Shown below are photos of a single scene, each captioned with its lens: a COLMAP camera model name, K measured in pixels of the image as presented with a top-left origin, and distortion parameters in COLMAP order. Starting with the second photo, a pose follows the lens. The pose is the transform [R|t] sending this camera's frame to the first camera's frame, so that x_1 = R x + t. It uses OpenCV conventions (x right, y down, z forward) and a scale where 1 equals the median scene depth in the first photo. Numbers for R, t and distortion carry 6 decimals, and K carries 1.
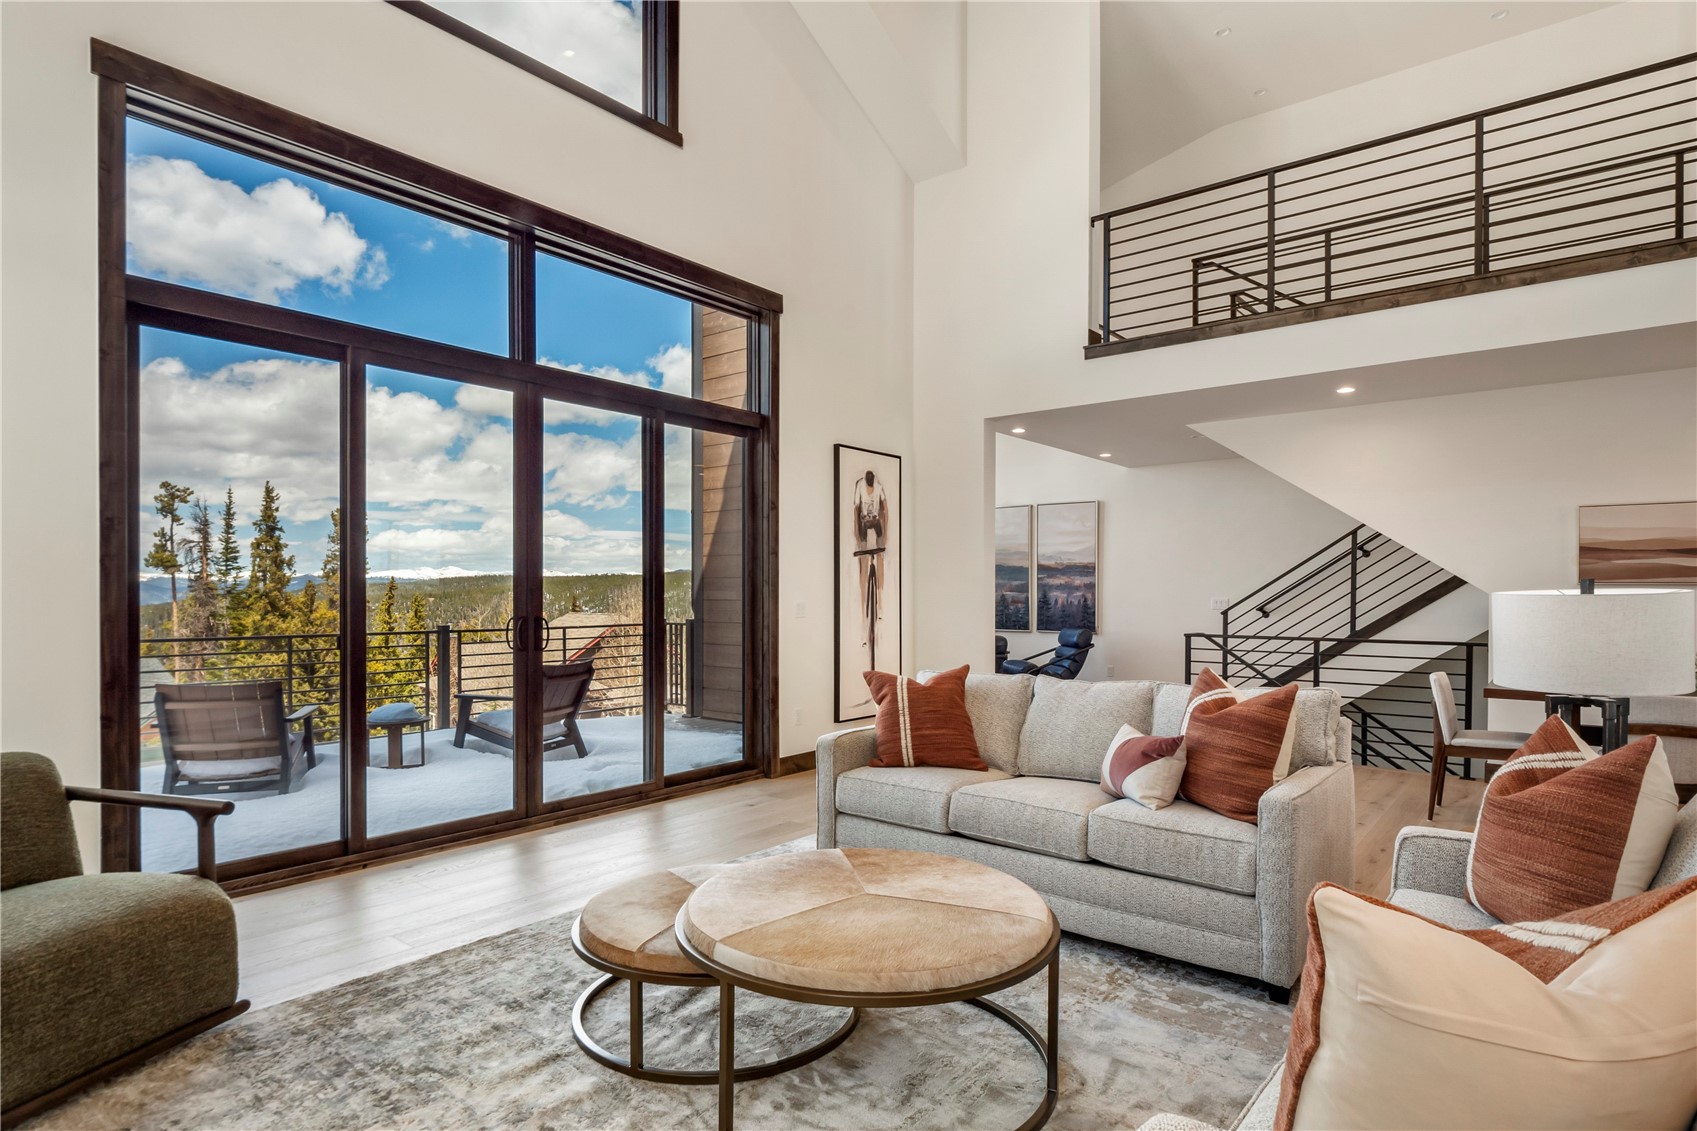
lens RADIAL K [[921.1, 0, 849.6], [0, 921.1, 597.9], [0, 0, 1]] dist [0.042404, -0.000345]
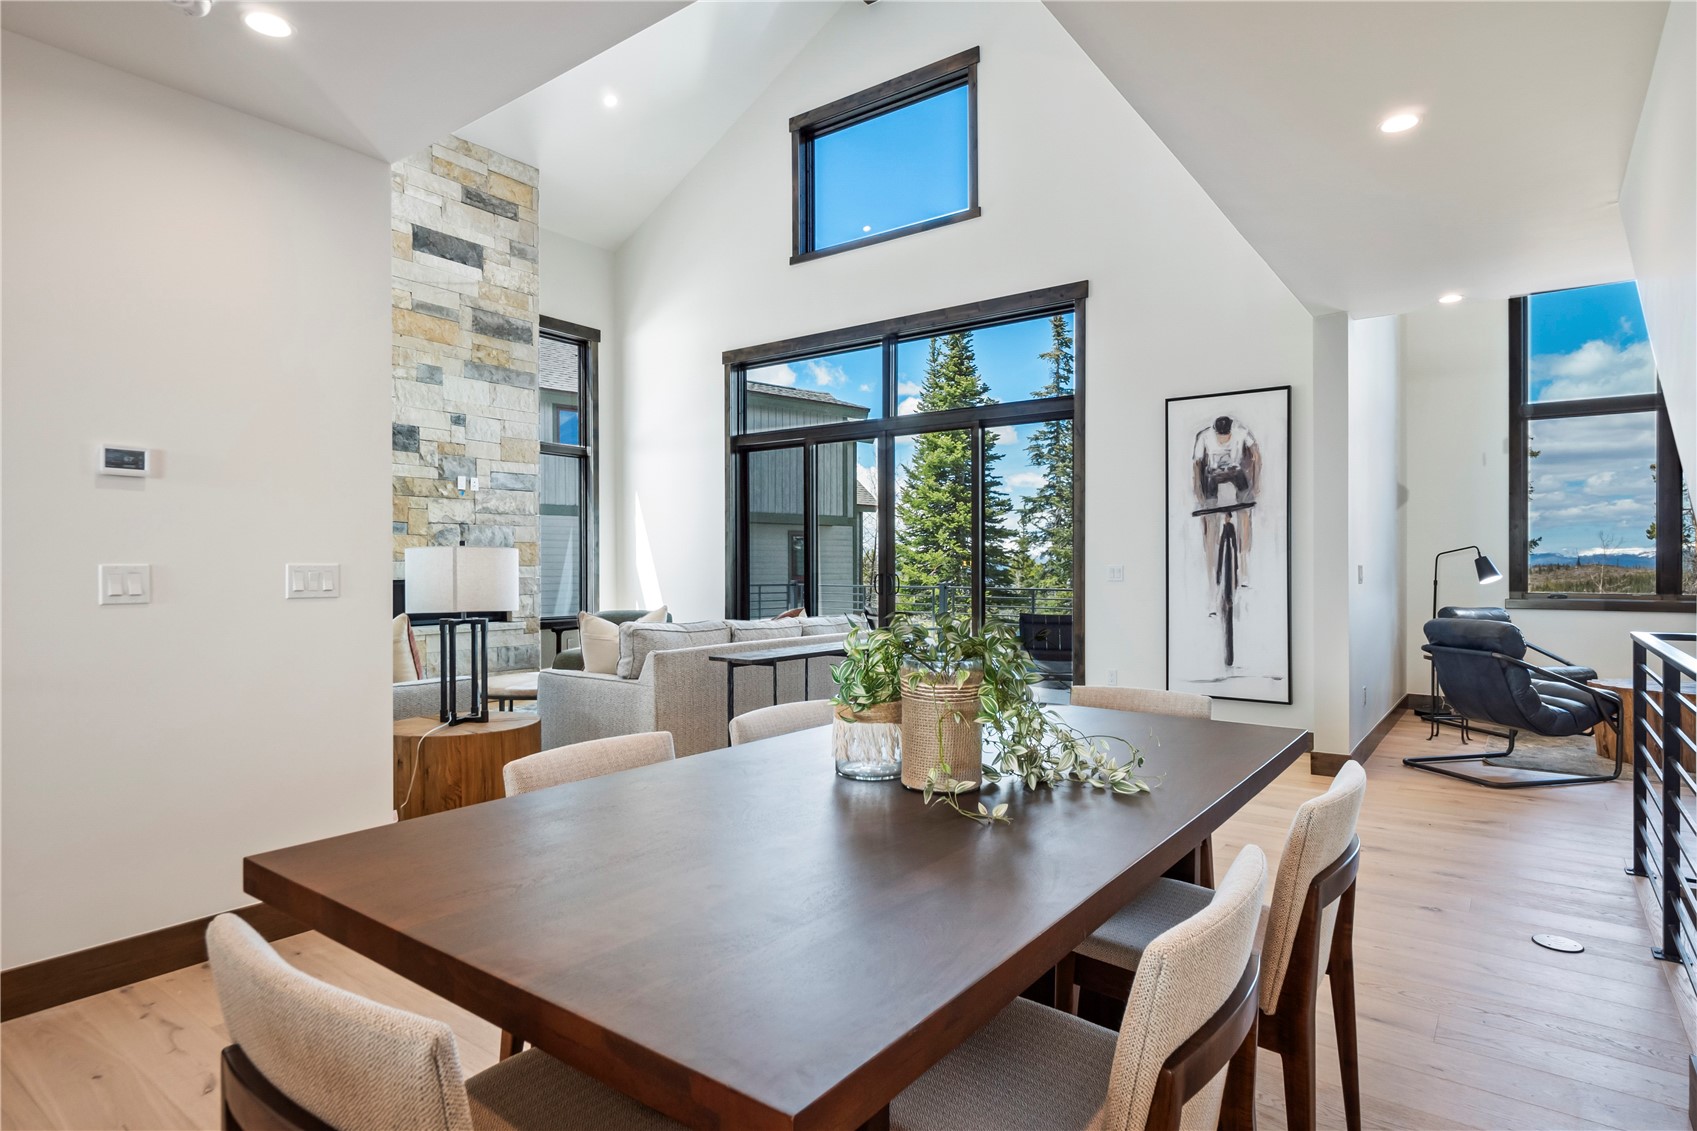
lens RADIAL K [[917.7, 0, 848.5], [0, 917.7, 565.5], [0, 0, 1]] dist [-0.002791, -0.001878]
pose [[0.038349, -0.002853, -0.999260, 0.890424], [-0.006845, 0.999972, -0.003118, 0.008584], [0.999241, 0.006960, 0.038328, 0.621748]]
